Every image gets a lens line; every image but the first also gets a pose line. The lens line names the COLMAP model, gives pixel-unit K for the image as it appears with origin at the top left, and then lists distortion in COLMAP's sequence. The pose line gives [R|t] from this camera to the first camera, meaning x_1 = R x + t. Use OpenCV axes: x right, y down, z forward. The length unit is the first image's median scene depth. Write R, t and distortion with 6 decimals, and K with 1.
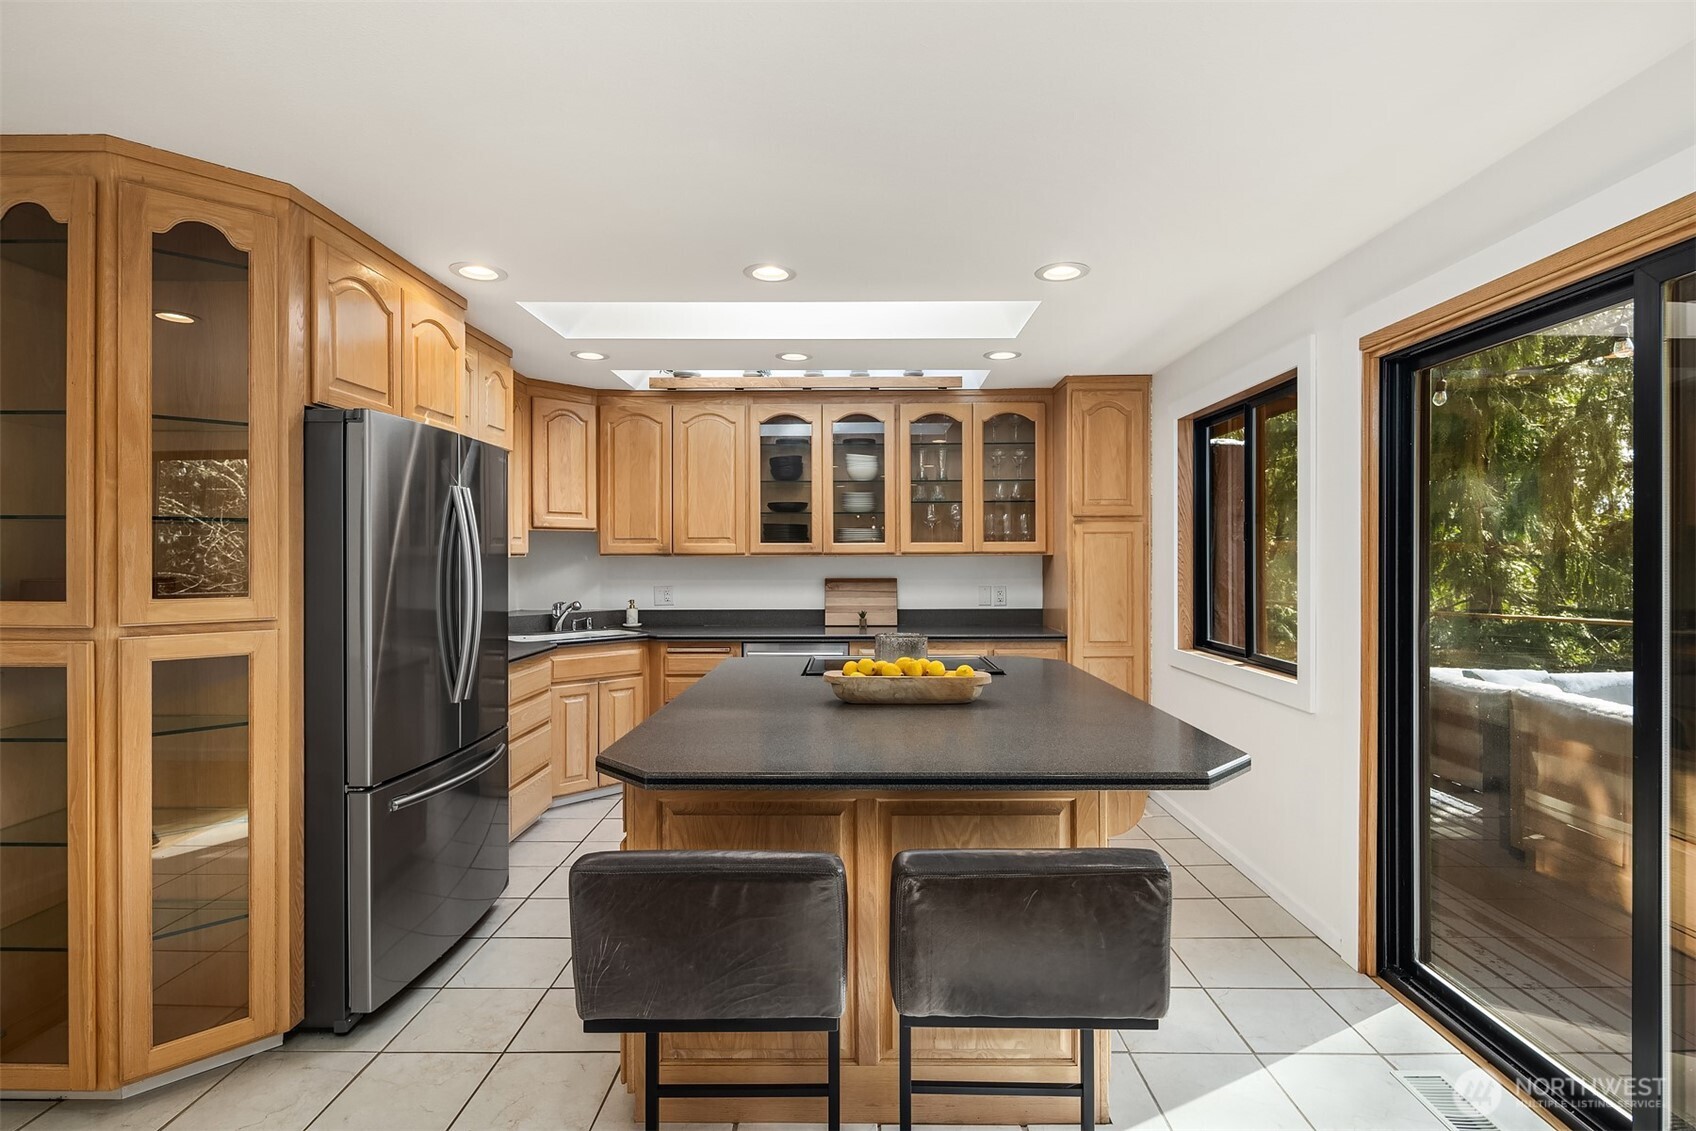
lens RADIAL K [[822.3, 0, 848.3], [0, 822.3, 560.6], [0, 0, 1]] dist [0.005991, -0.000593]
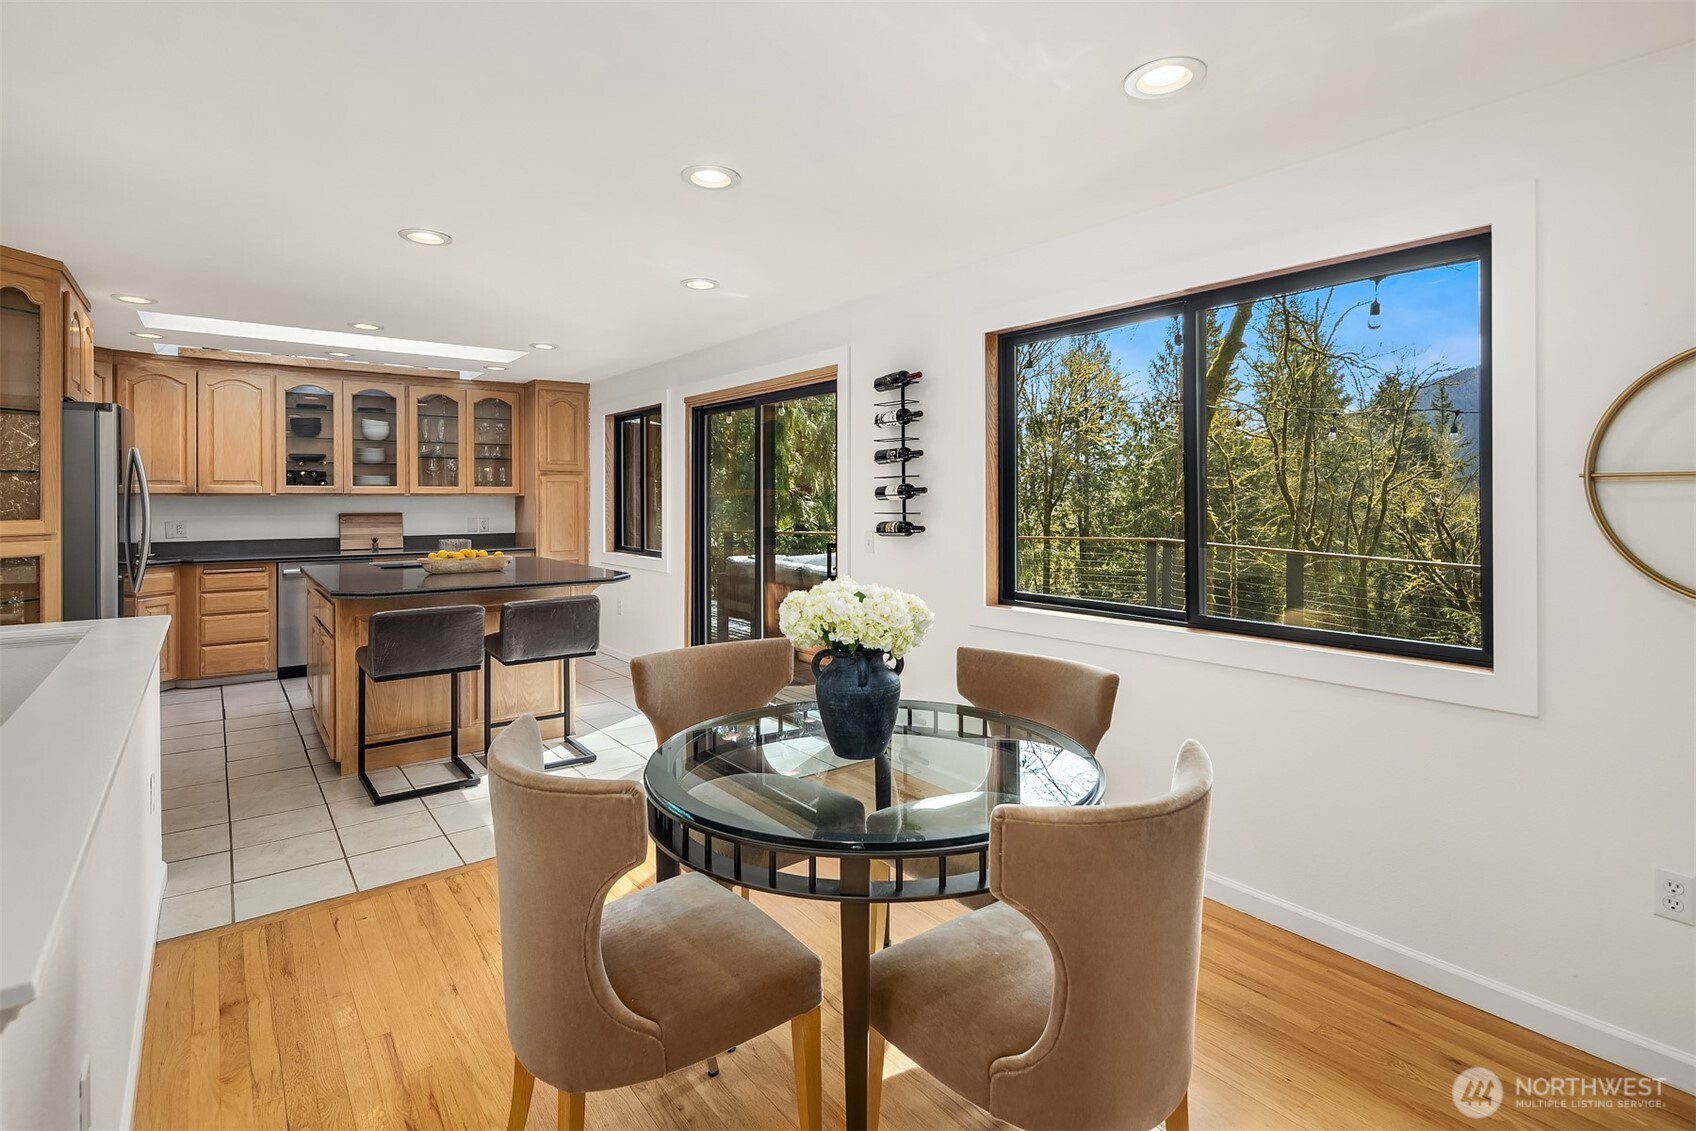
lens RADIAL K [[822.3, 0, 846.4], [0, 822.3, 500.5], [0, 0, 1]] dist [0.005991, -0.000593]
pose [[0.789312, 0.000324, 0.613993, -0.205741], [0.000972, 0.999998, -0.001778, 0.004980], [-0.613992, 0.002000, 0.789310, -0.533473]]
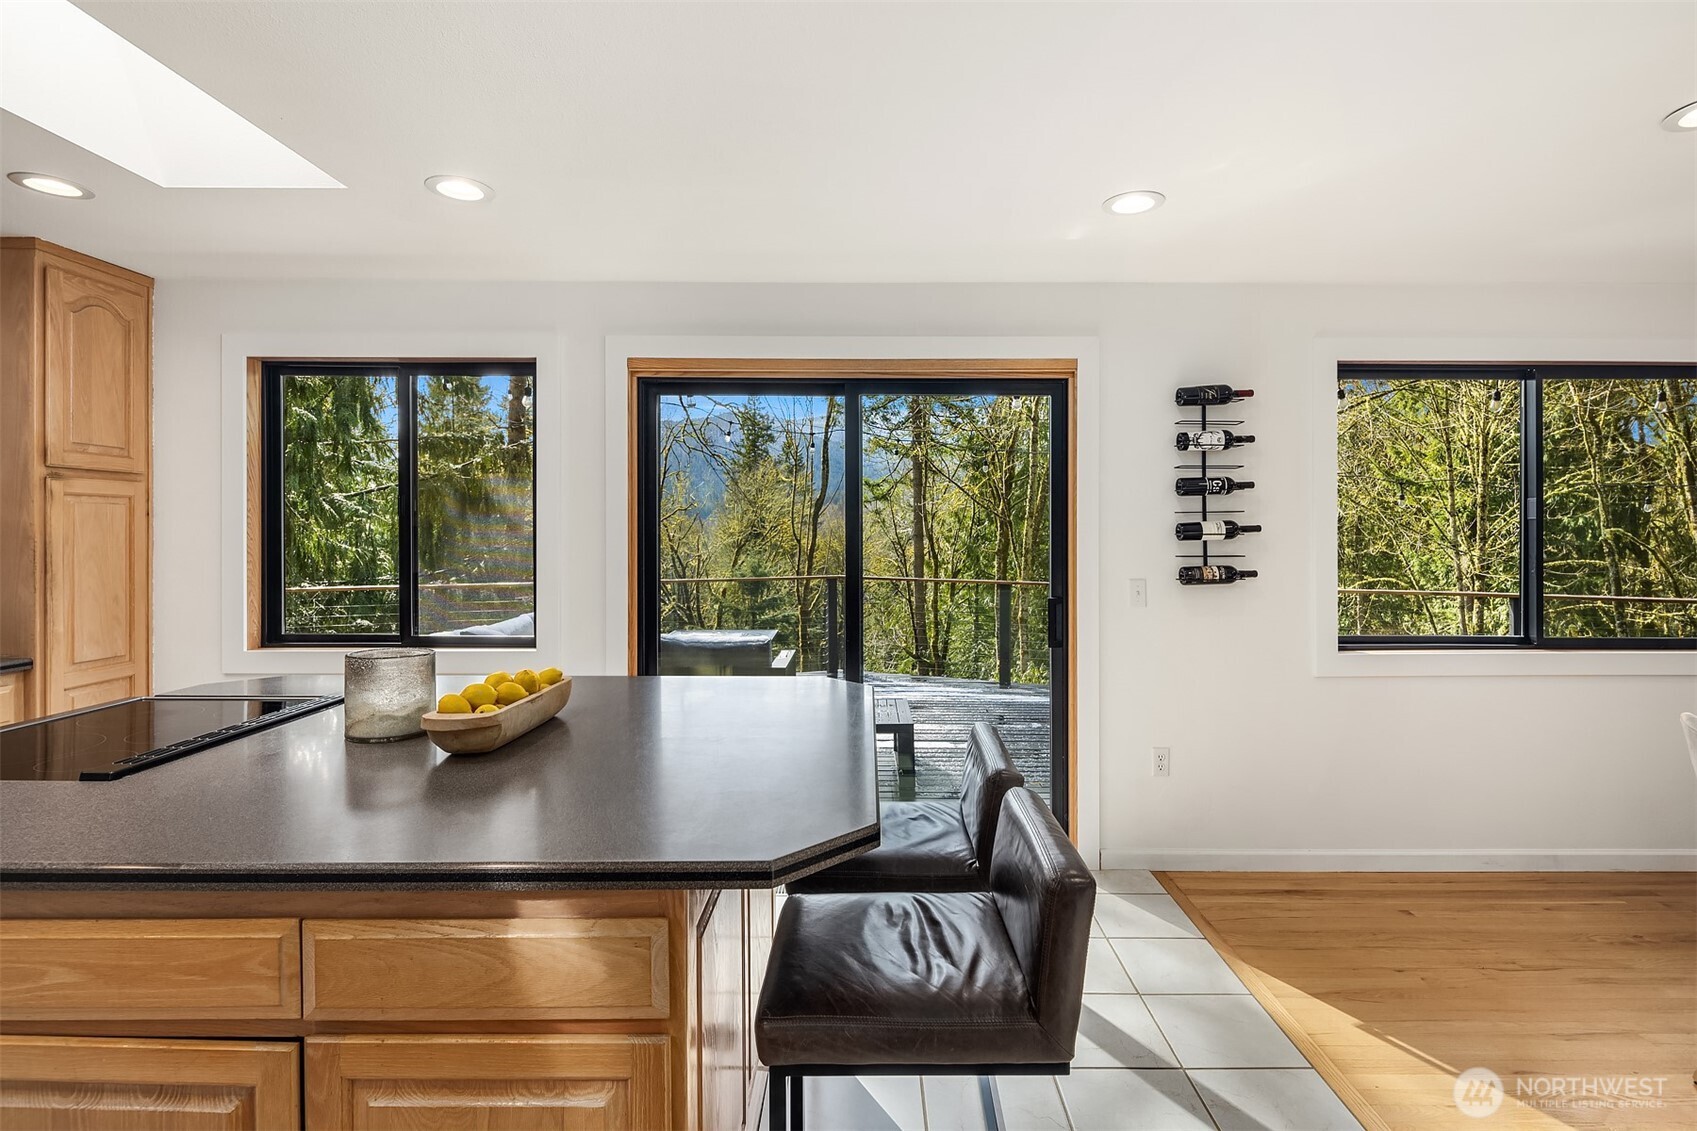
lens RADIAL K [[822.8, 0, 860.0], [0, 822.8, 534.1], [0, 0, 1]] dist [0.005991, -0.000593]
pose [[-0.013262, 0.000310, 0.999912, -0.334353], [0.000746, 1.000000, -0.000300, -0.001963], [-0.999912, 0.000741, -0.013263, 0.365472]]
